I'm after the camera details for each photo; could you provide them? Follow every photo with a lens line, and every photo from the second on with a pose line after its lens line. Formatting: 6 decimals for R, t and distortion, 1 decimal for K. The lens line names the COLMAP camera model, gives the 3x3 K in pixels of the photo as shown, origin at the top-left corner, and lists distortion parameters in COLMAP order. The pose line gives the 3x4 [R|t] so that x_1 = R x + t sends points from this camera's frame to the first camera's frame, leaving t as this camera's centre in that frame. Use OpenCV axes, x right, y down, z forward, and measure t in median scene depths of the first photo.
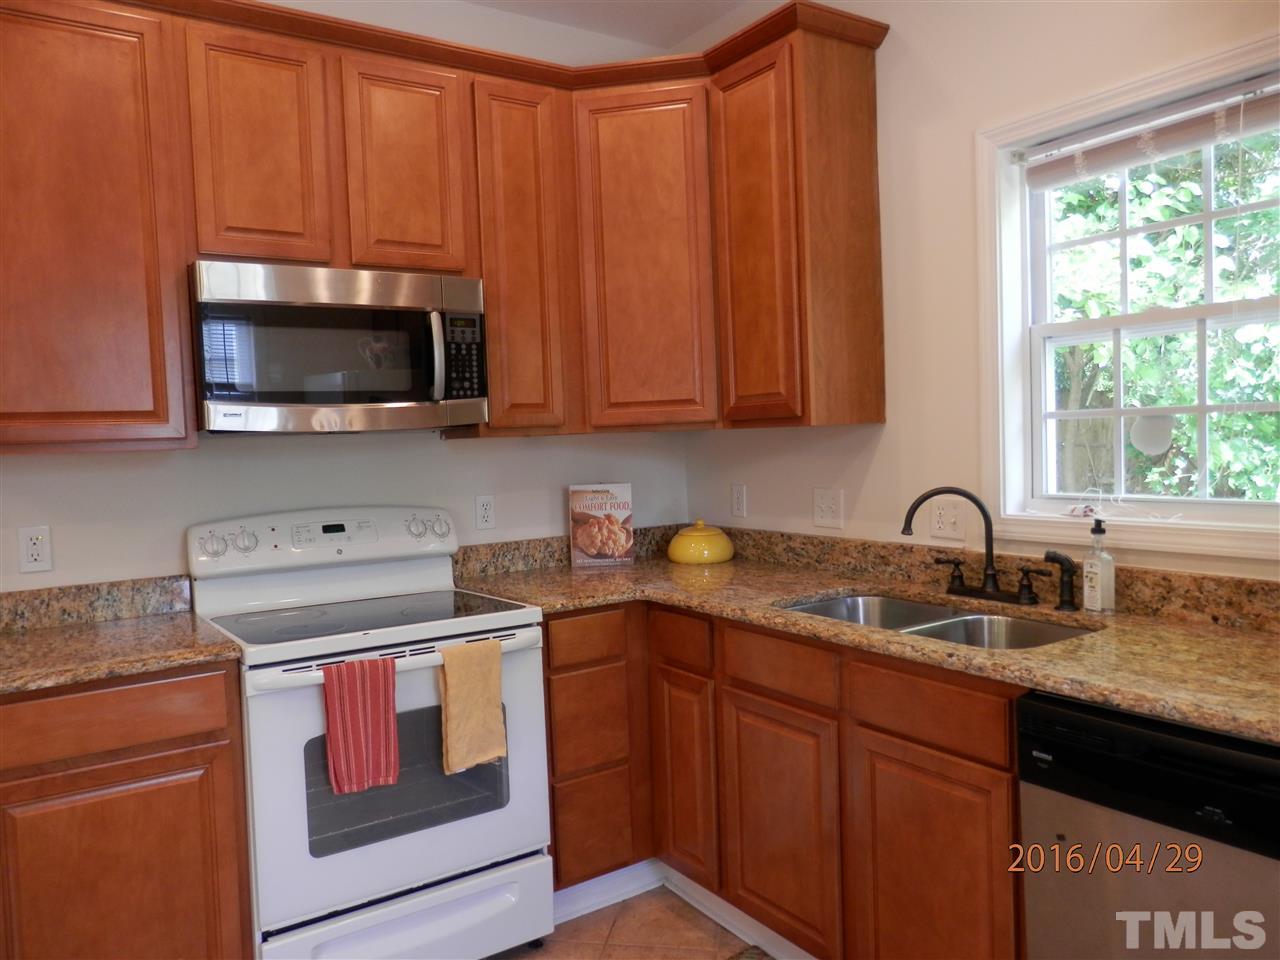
lens RADIAL K [[949.0, 0, 640.0], [0, 949.0, 480.0], [0, 0, 1]] dist [-0.000459, 0.011525]
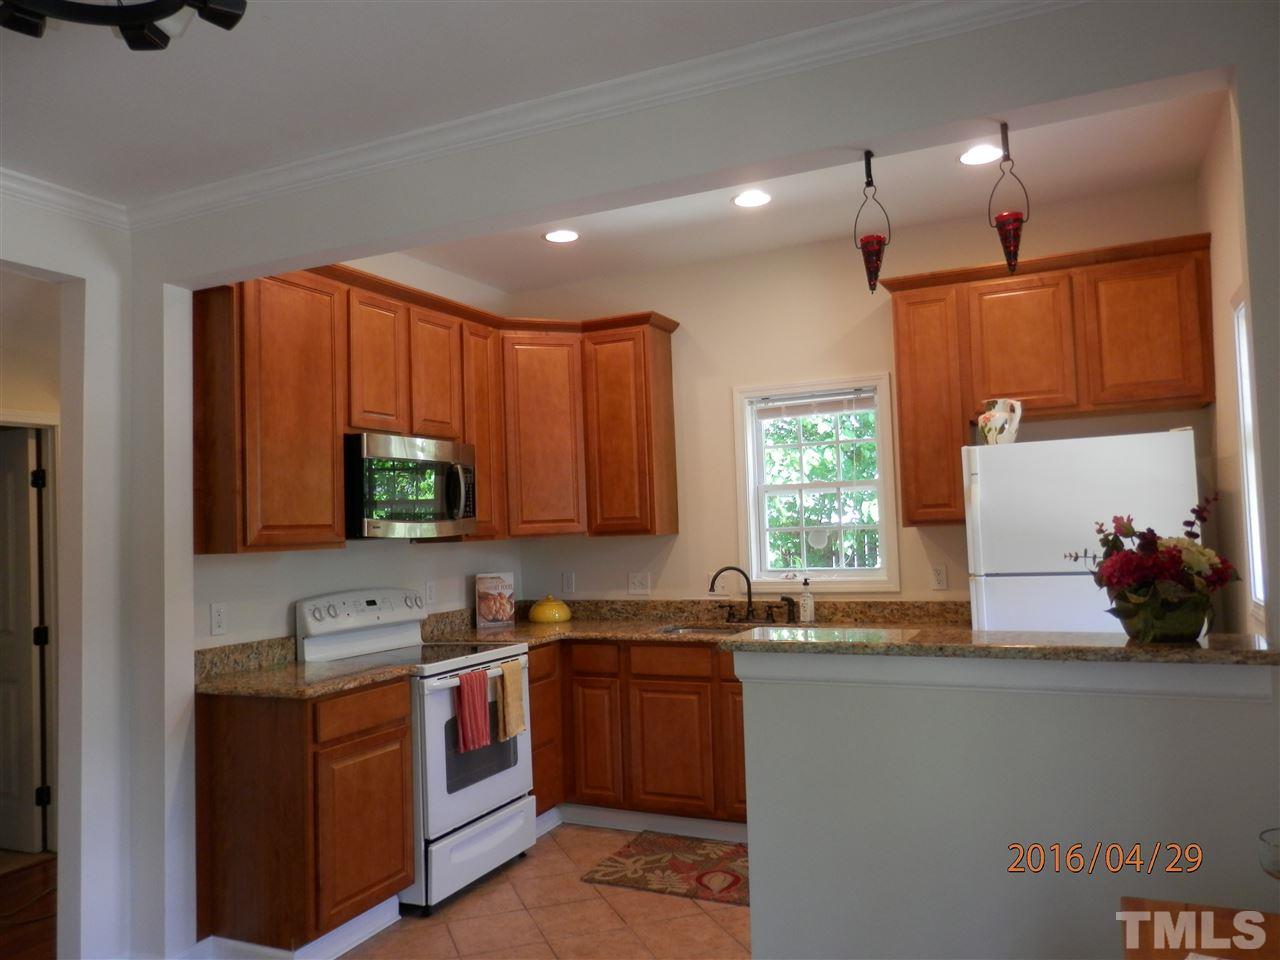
lens RADIAL K [[930.8, 0, 640.0], [0, 930.8, 480.0], [0, 0, 1]] dist [-0.004097, 0.000907]
pose [[0.859601, 0.032808, 0.509912, -0.735217], [0.027885, 0.993437, -0.110927, 0.034235], [-0.510205, 0.109572, 0.853045, -0.502646]]
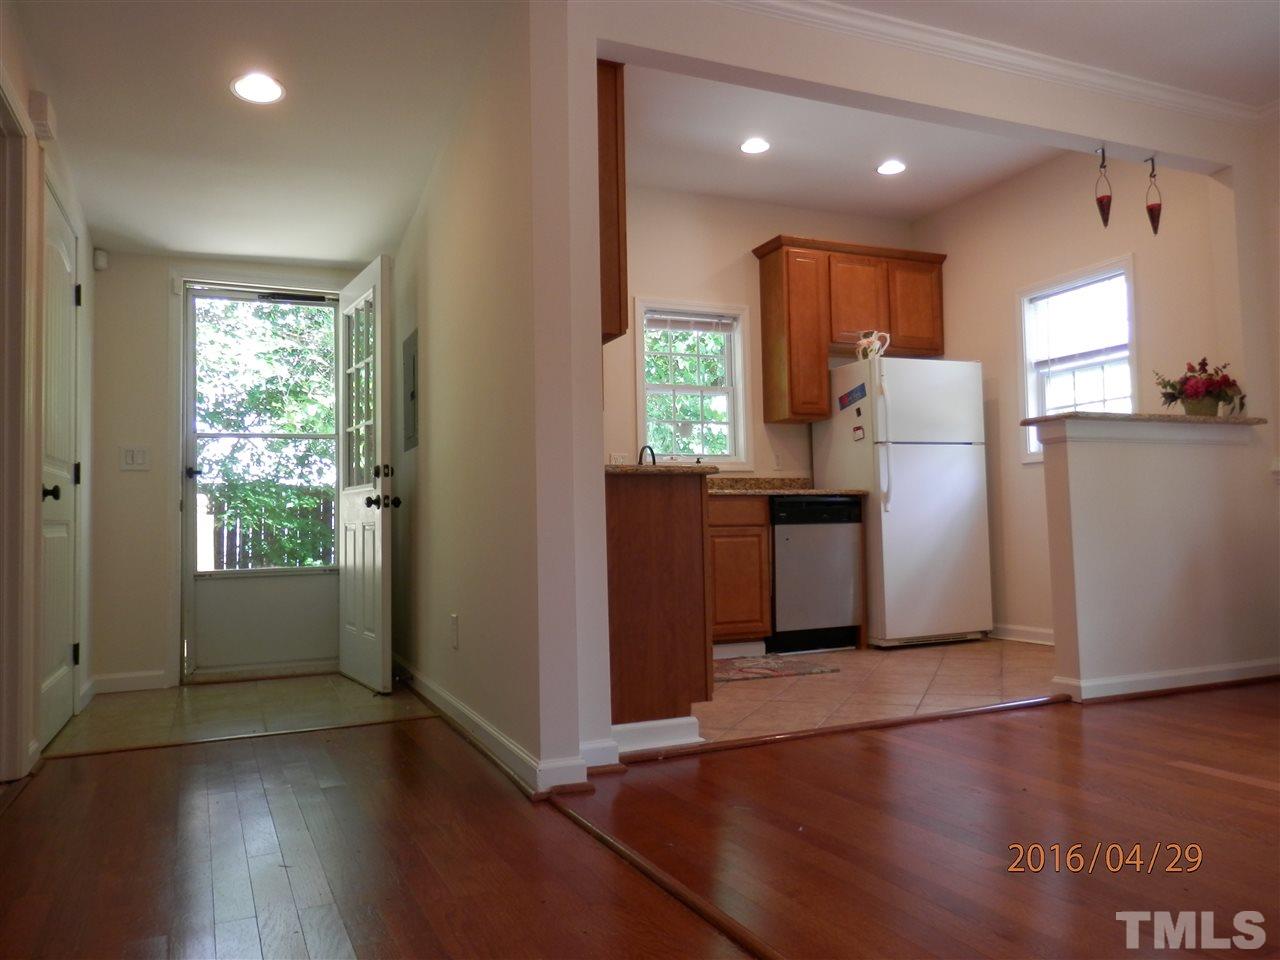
lens RADIAL K [[930.8, 0, 640.0], [0, 930.8, 480.0], [0, 0, 1]] dist [-0.004097, 0.000907]
pose [[0.174470, 0.081592, 0.981276, -1.689018], [0.060780, 0.993768, -0.093437, 0.270691], [-0.982785, 0.075944, 0.168424, 0.577755]]
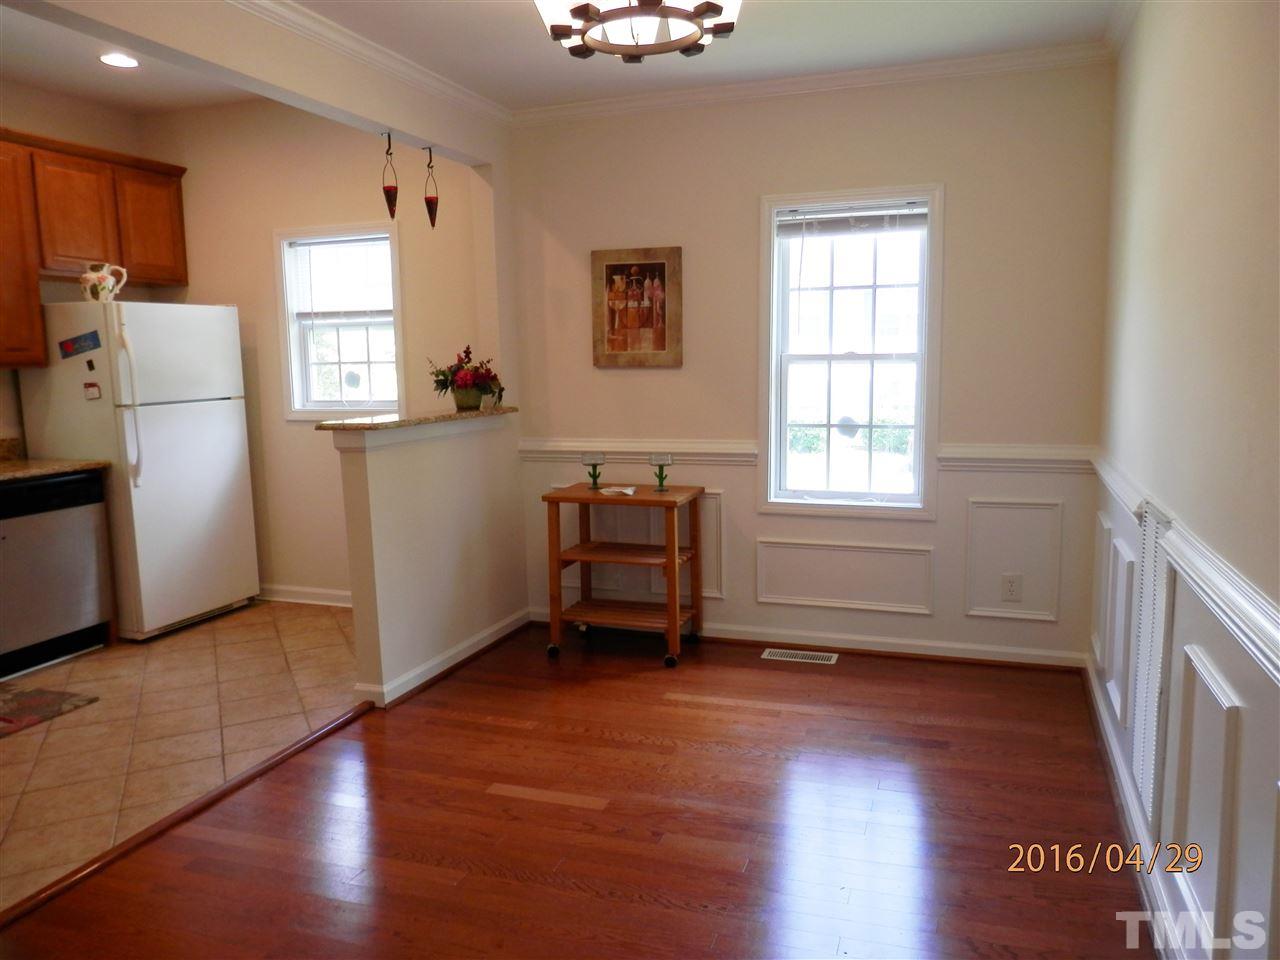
lens RADIAL K [[949.0, 0, 640.0], [0, 949.0, 480.0], [0, 0, 1]] dist [-0.000459, 0.011525]
pose [[-0.593131, -0.062427, 0.802682, -1.568249], [0.077825, 0.987875, 0.134338, 0.009839], [-0.801336, 0.142149, -0.581081, 0.668590]]
